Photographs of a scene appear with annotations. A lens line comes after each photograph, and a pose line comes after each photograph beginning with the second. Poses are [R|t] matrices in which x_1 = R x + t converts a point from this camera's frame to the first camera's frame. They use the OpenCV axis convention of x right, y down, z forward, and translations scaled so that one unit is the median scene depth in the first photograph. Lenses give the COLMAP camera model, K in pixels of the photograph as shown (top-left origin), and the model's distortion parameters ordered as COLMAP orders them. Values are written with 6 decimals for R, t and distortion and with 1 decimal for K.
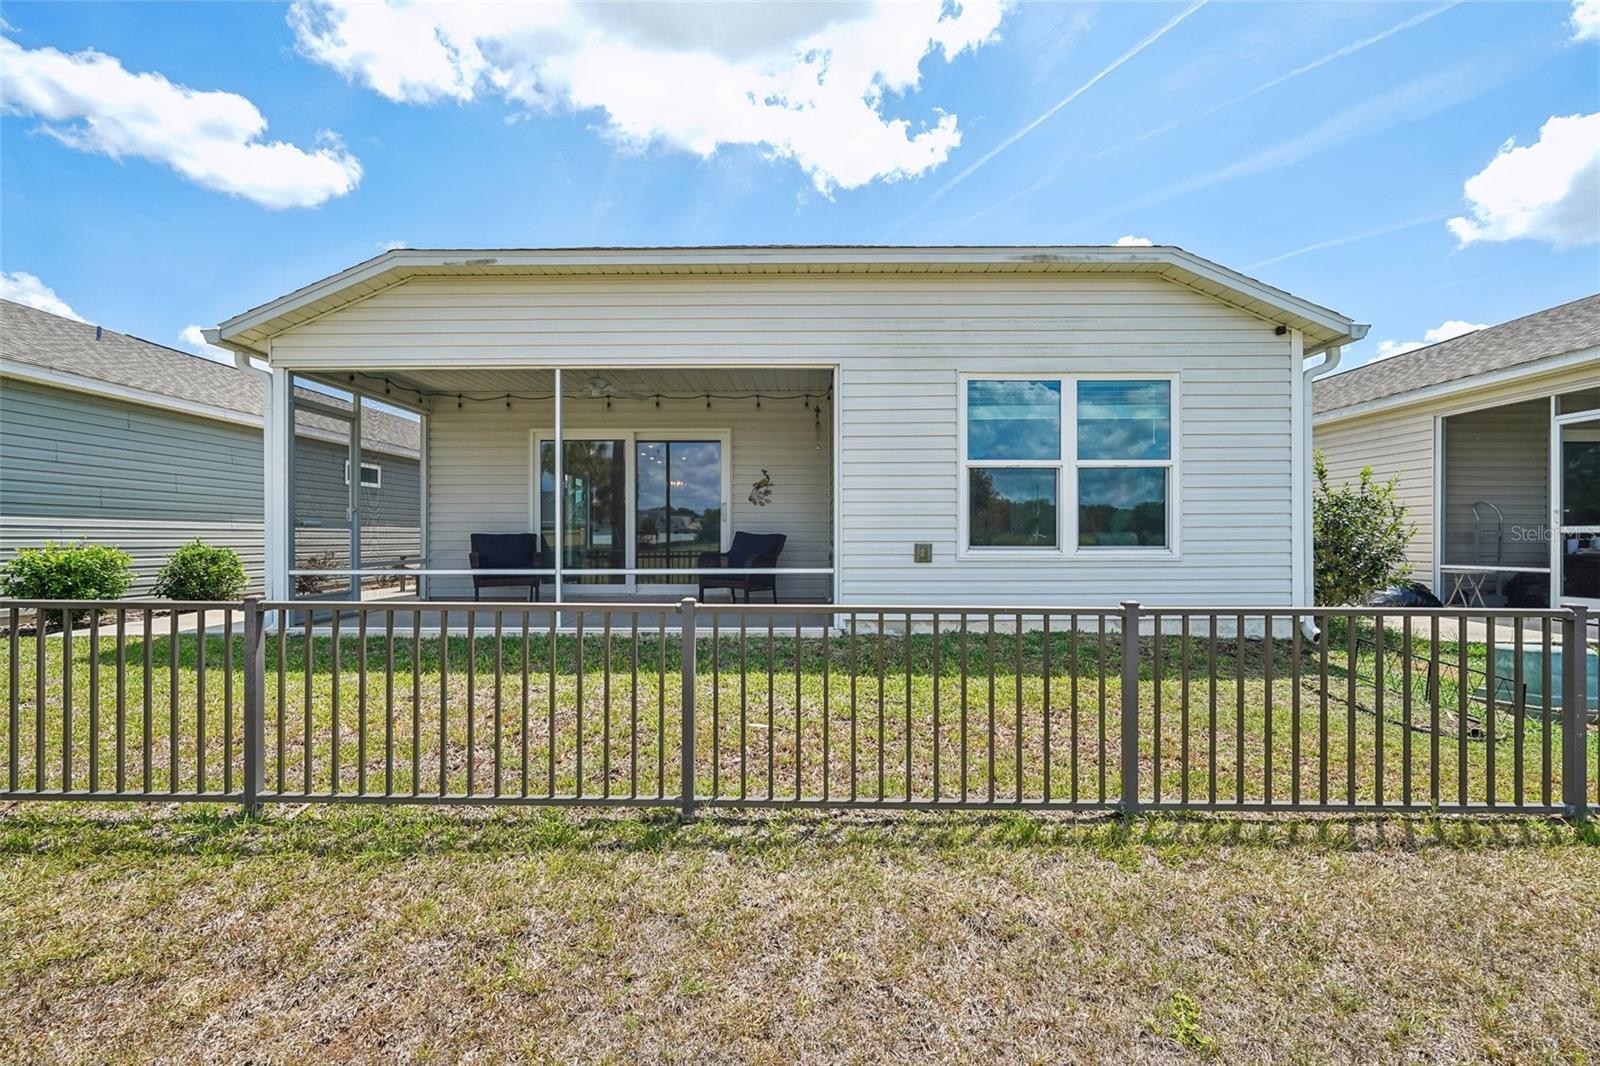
lens RADIAL K [[719.9, 0, 800.8], [0, 719.9, 535.9], [0, 0, 1]] dist [0.000430, 0.000030]
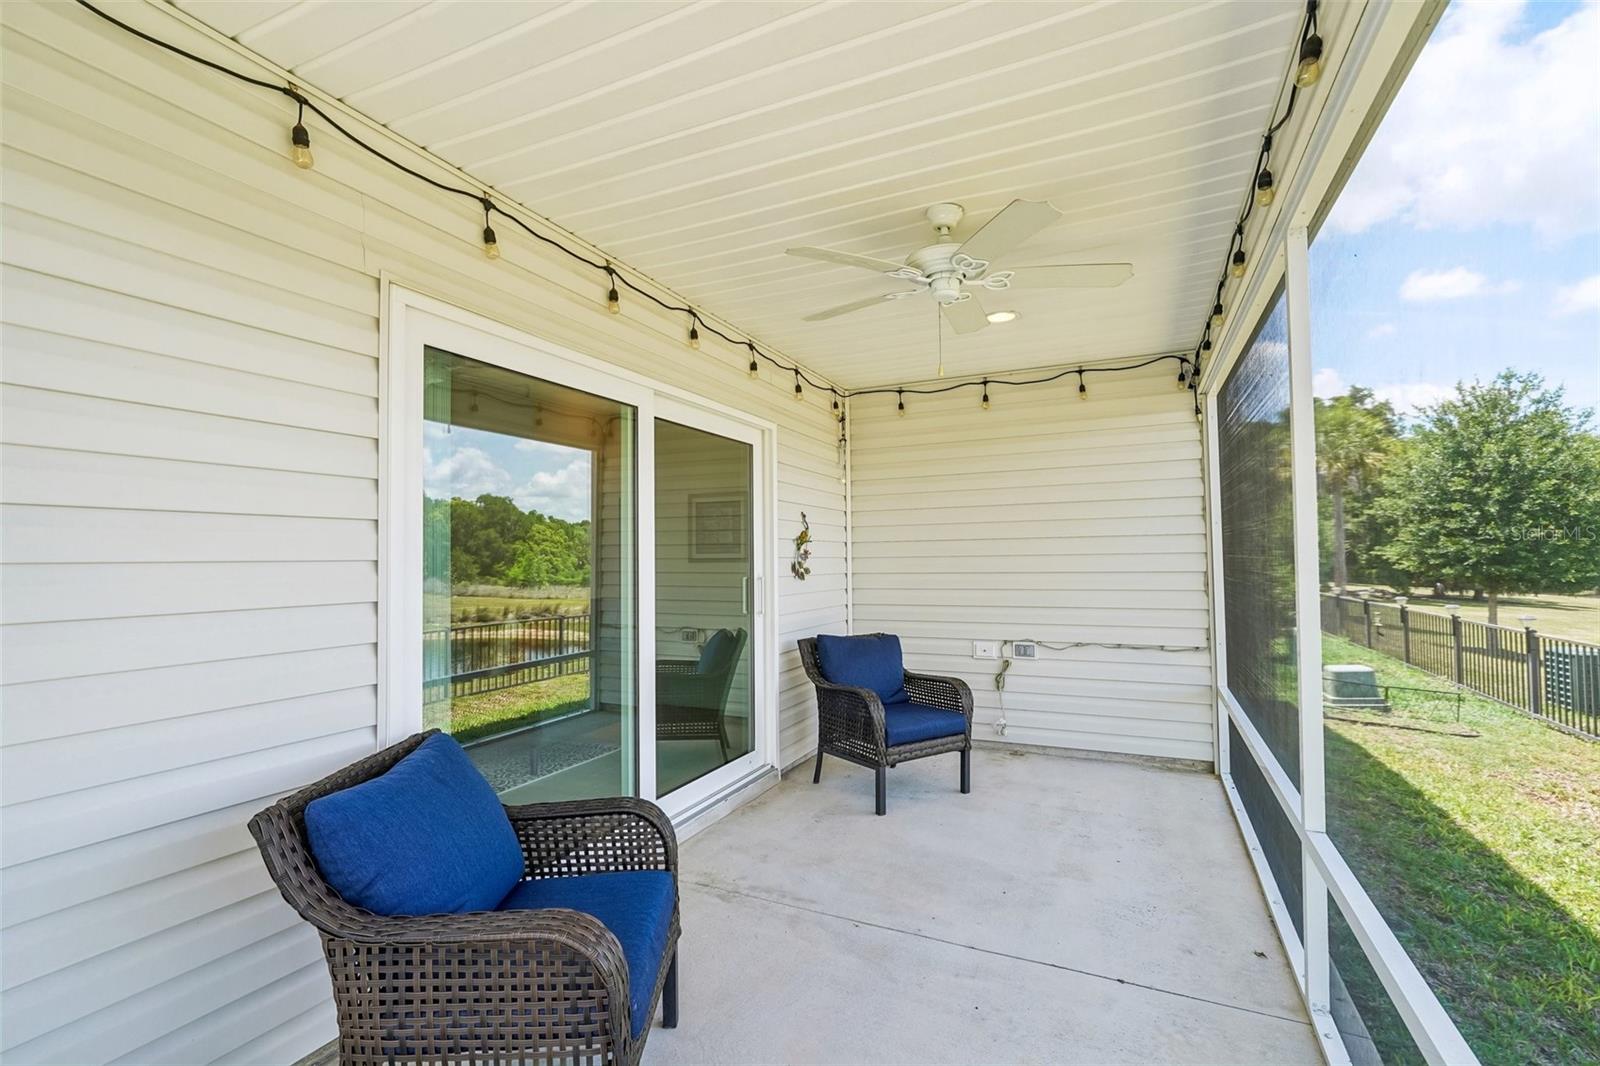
lens RADIAL K [[719.9, 0, 800.8], [0, 719.9, 535.9], [0, 0, 1]] dist [0.000430, 0.000030]
pose [[0.416392, 0.021865, 0.908922, -0.535363], [0.007685, 0.999590, -0.027567, -0.059666], [-0.909153, 0.018464, 0.416053, 0.782036]]
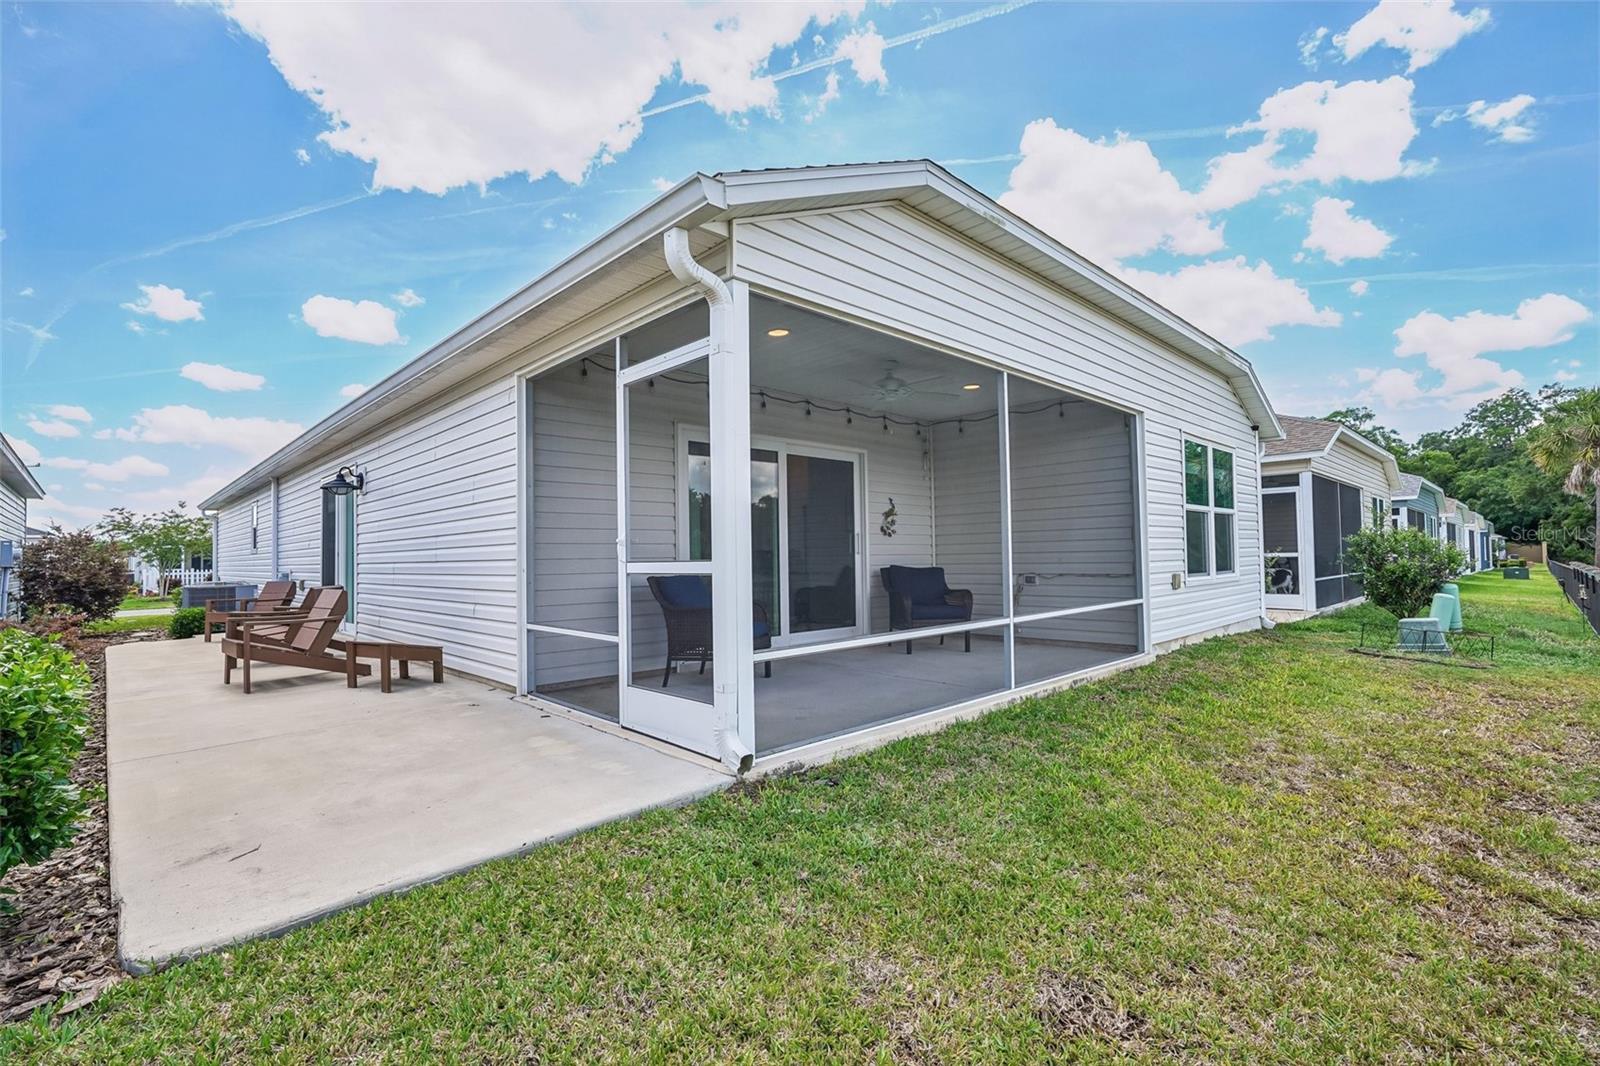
lens RADIAL K [[719.9, 0, 800.8], [0, 719.9, 535.9], [0, 0, 1]] dist [0.000430, 0.000030]
pose [[0.715530, 0.008616, 0.698529, -0.779090], [0.014320, 0.999533, -0.026997, -0.019765], [-0.698435, 0.029321, 0.715072, 0.422008]]
